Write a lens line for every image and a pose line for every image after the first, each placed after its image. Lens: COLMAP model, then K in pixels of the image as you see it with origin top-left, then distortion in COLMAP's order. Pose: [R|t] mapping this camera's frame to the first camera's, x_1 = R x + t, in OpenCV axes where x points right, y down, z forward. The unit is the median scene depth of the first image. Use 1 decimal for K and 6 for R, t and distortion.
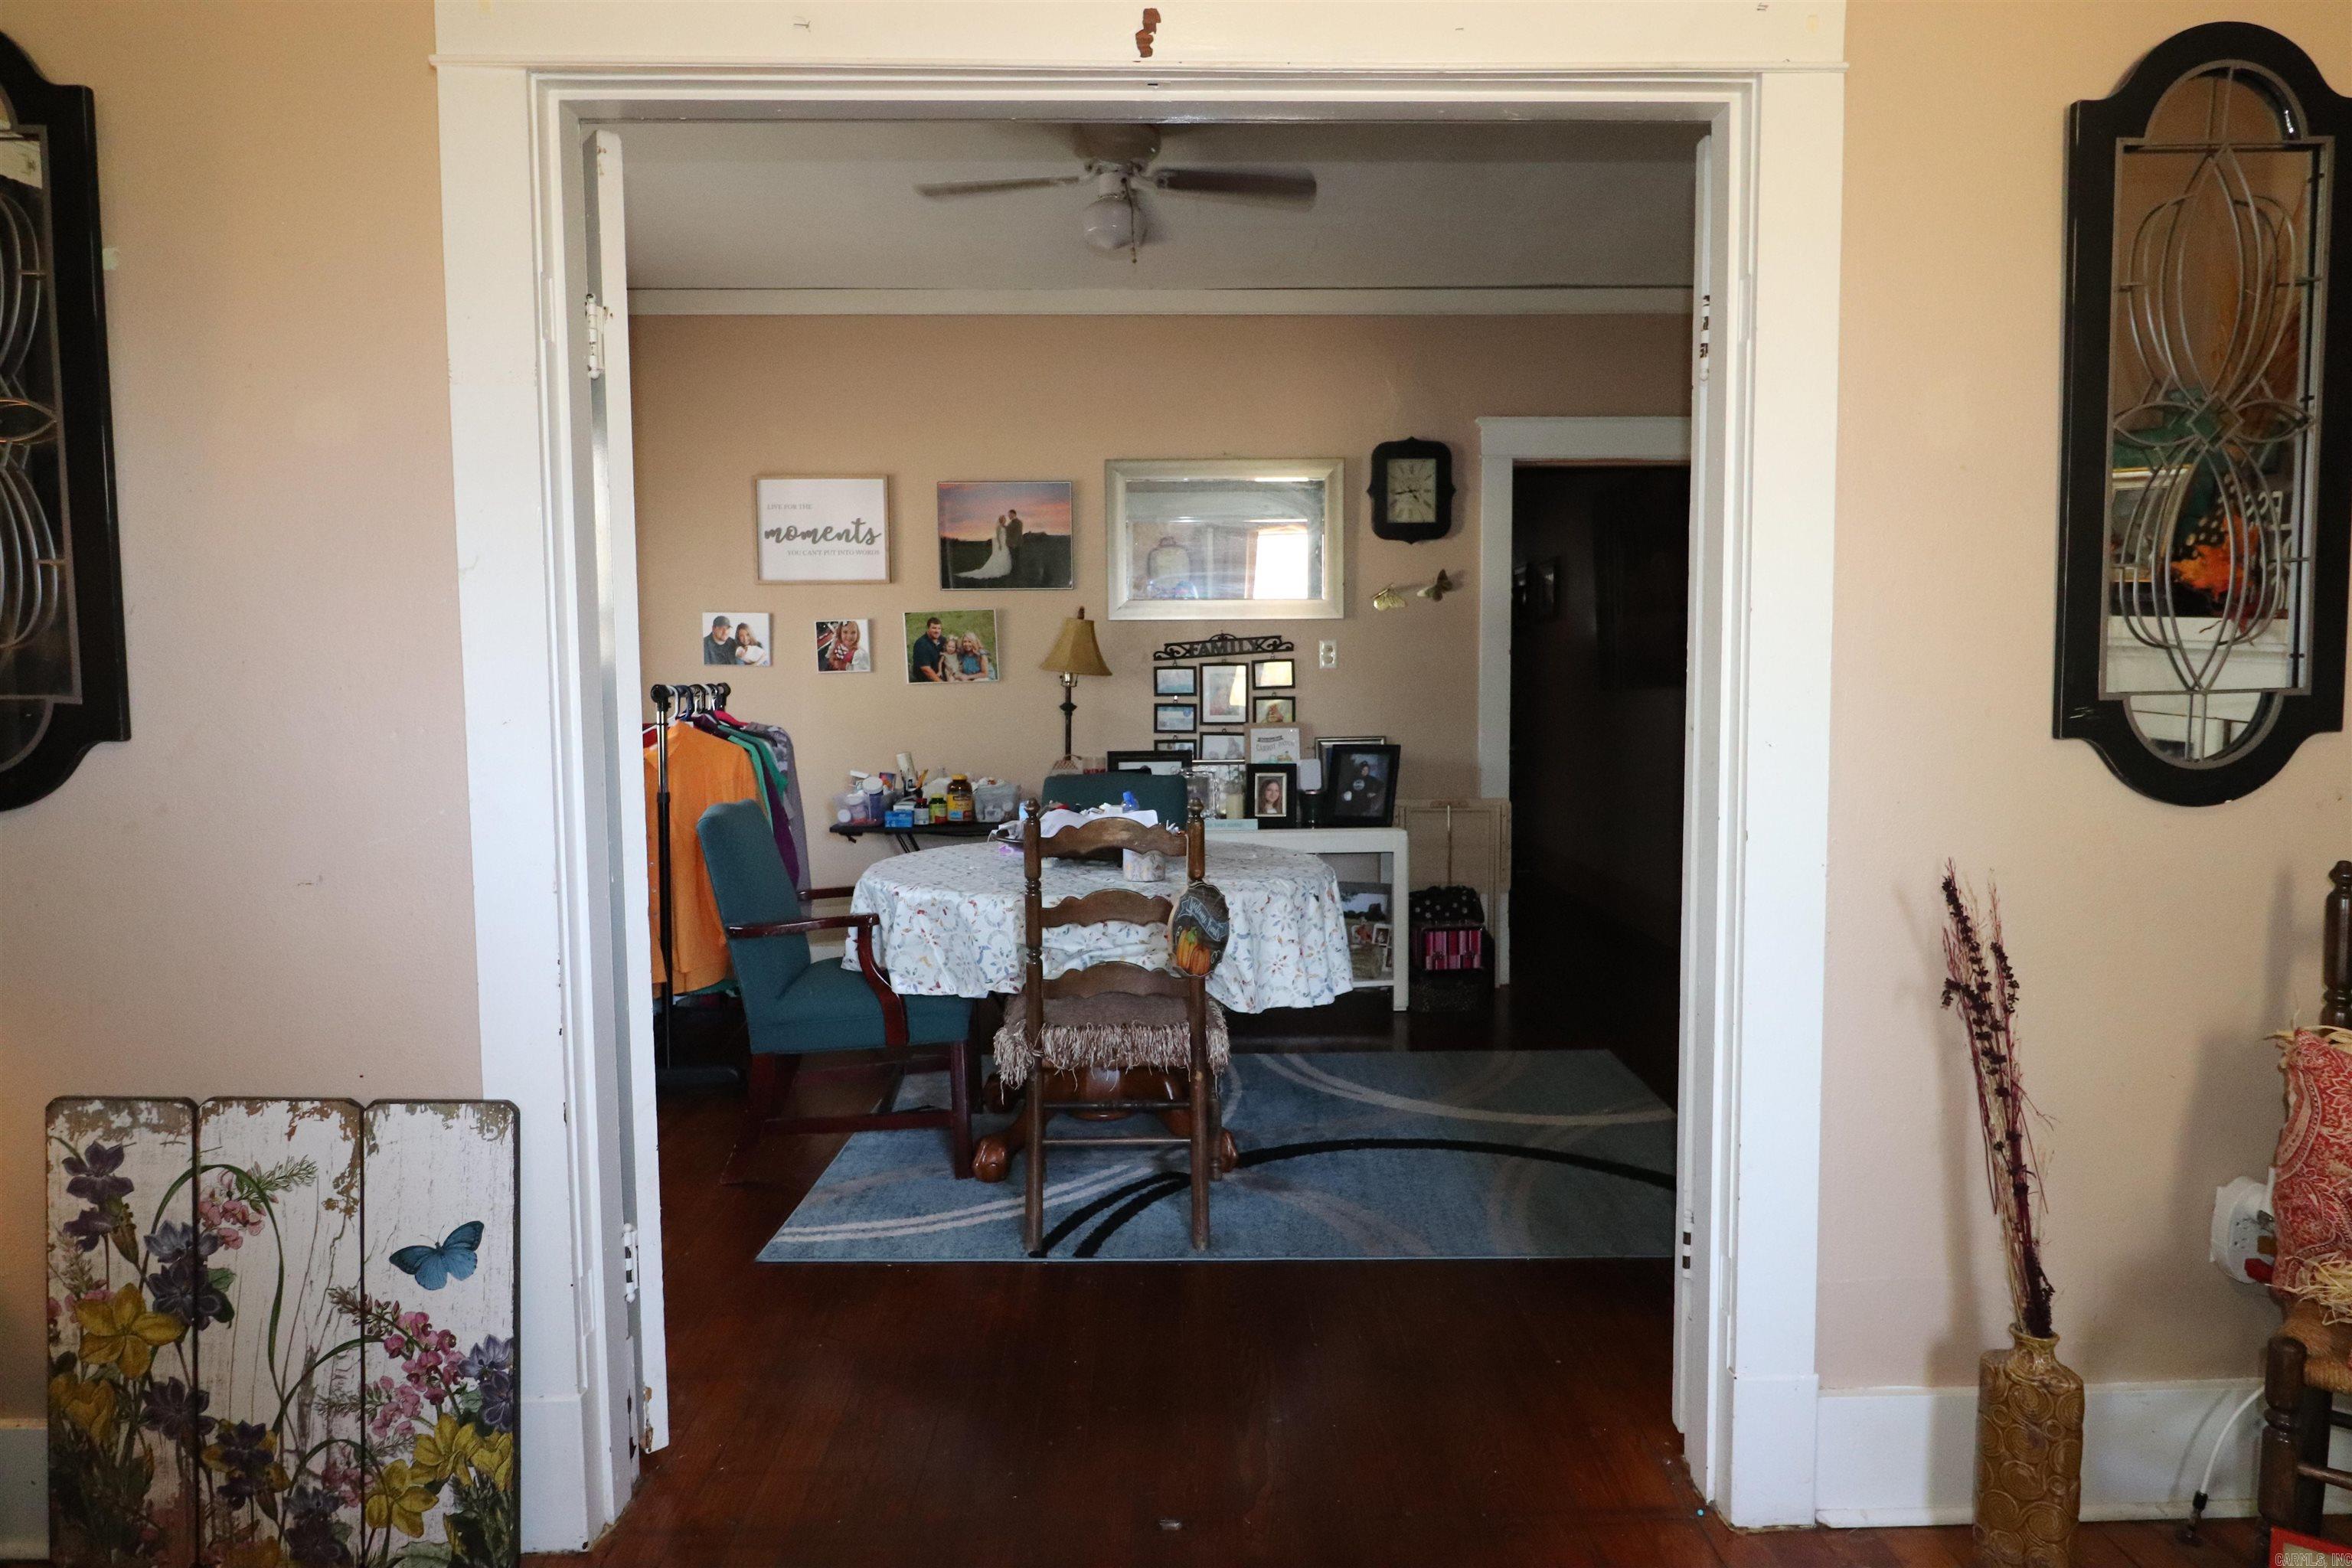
lens RADIAL K [[1403.7, 0, 1197.8], [0, 1403.7, 777.9], [0, 0, 1]] dist [0.011141, -0.014215]
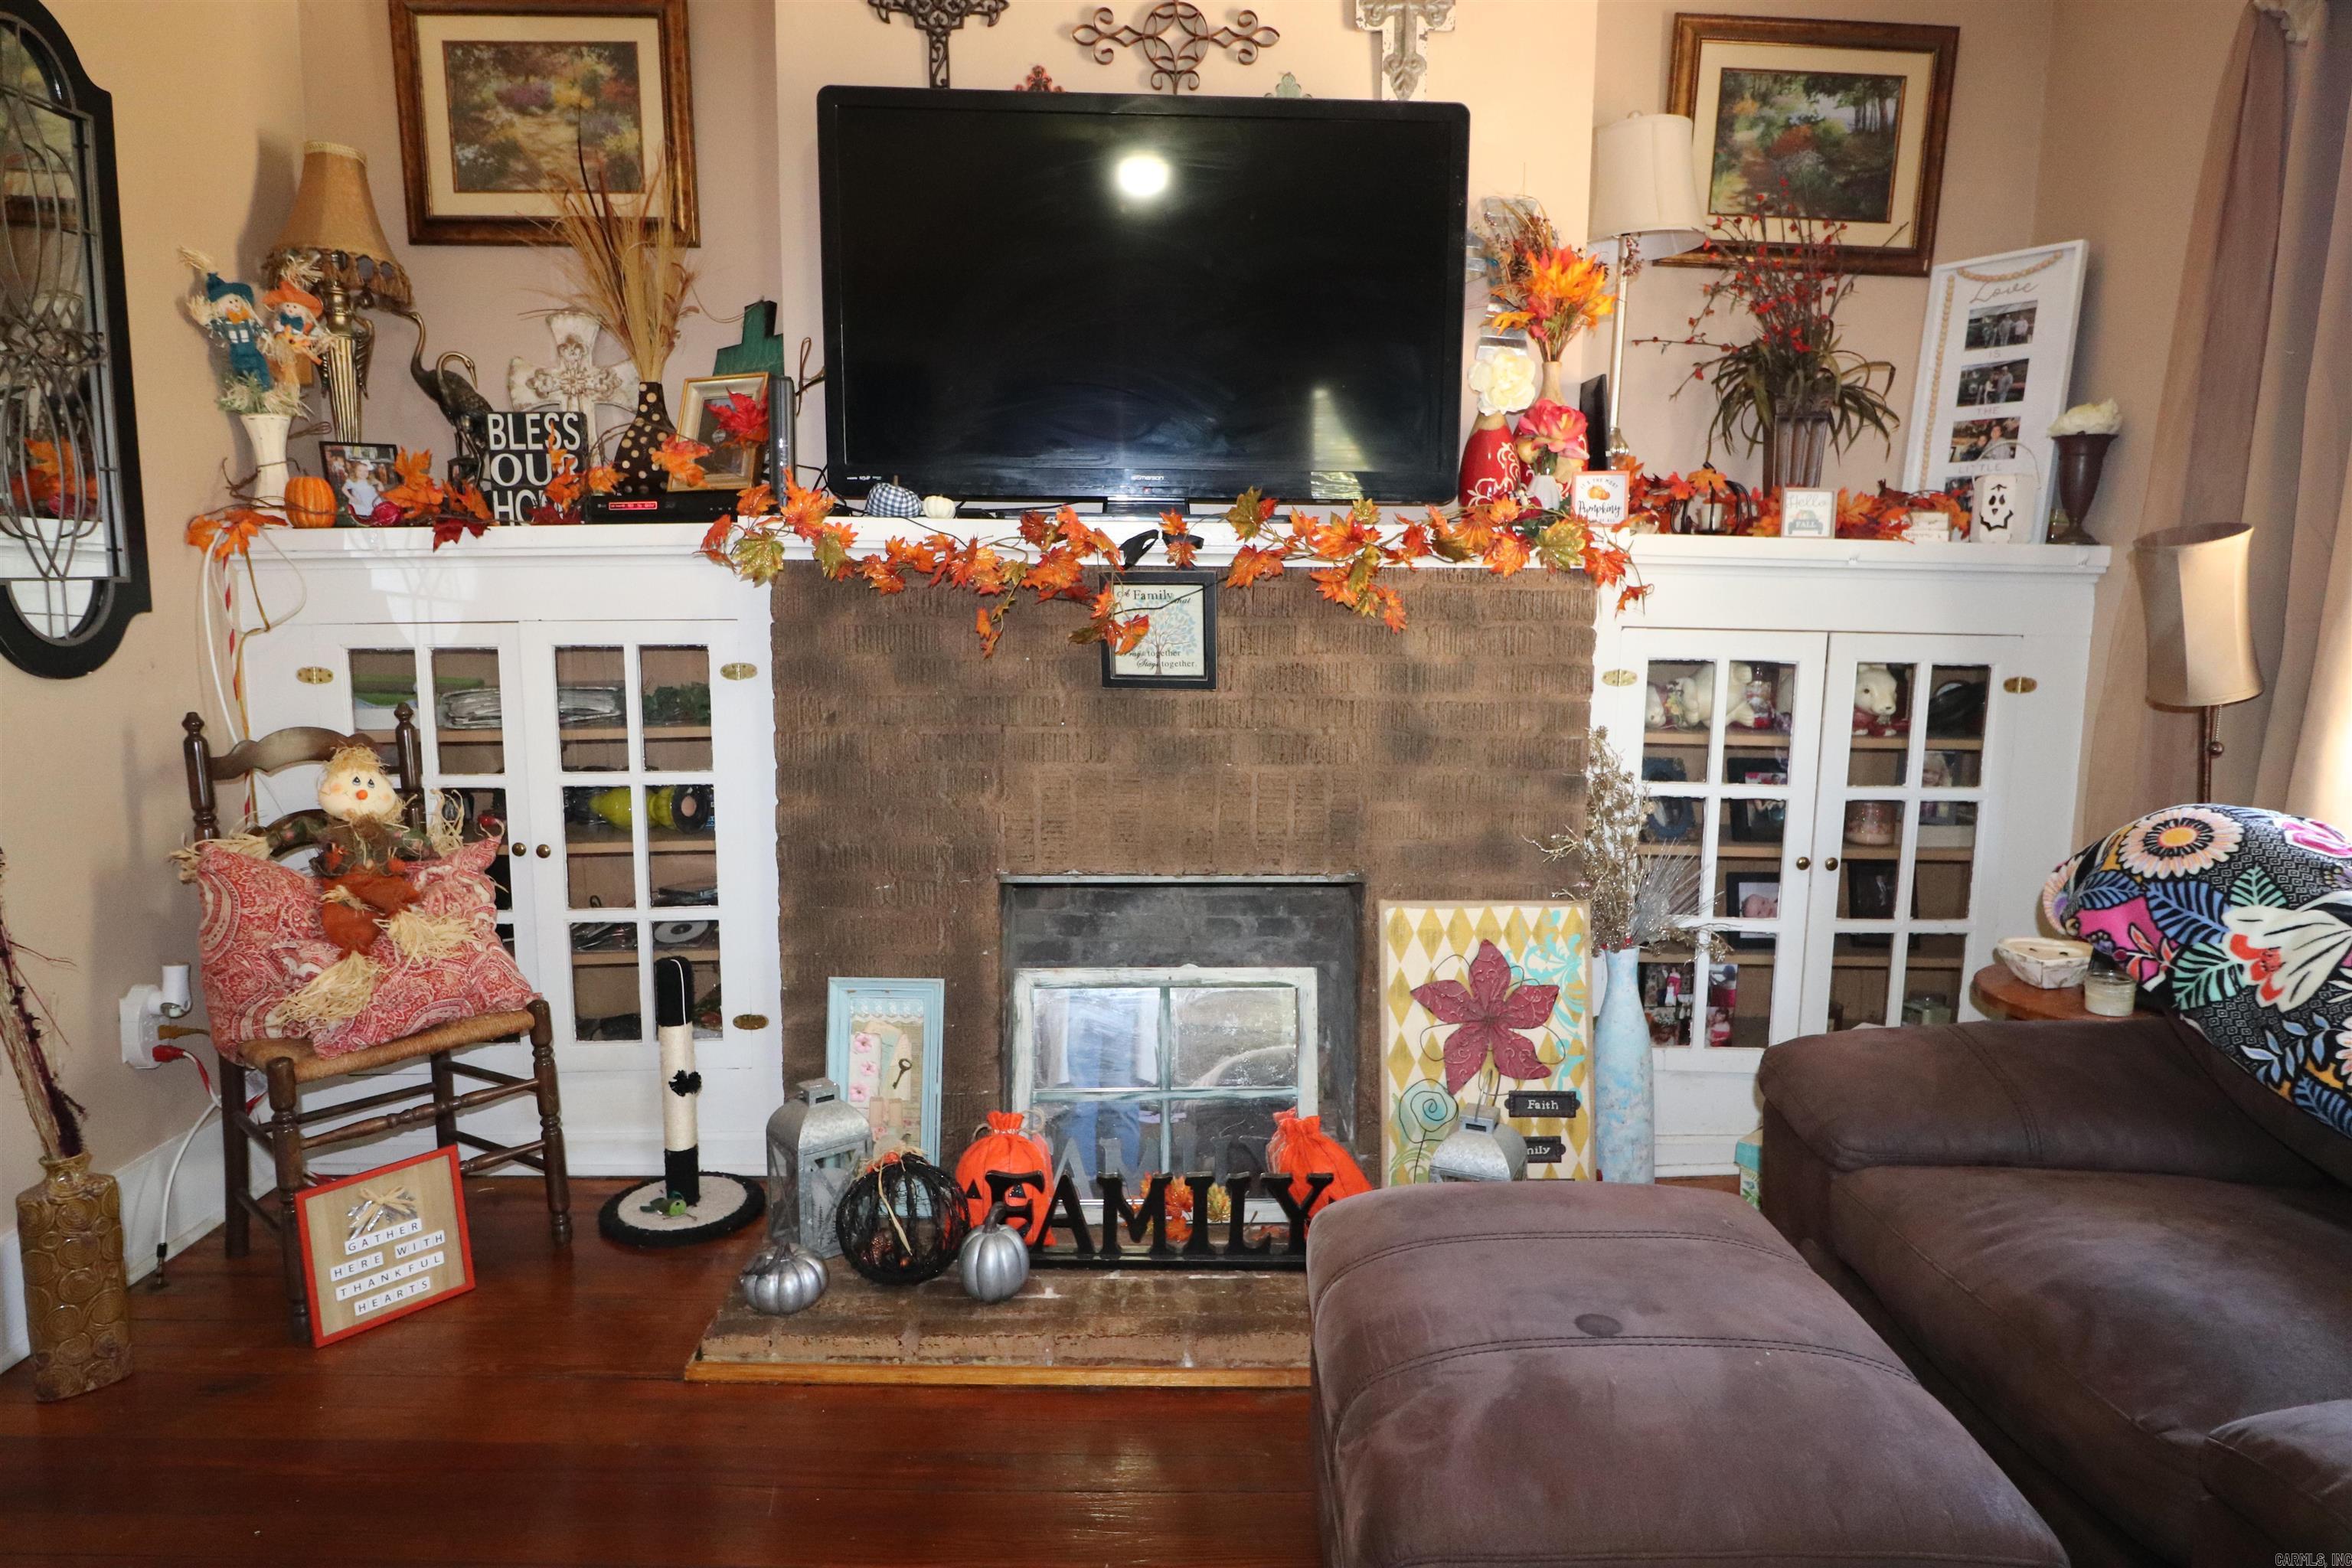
lens RADIAL K [[1403.7, 0, 1193.8], [0, 1403.7, 783.6], [0, 0, 1]] dist [0.011141, -0.014215]
pose [[0.000139, -0.129099, 0.991632, -0.441294], [0.061249, 0.989771, 0.128849, 0.013346], [-0.998122, 0.060719, 0.008045, 0.074985]]
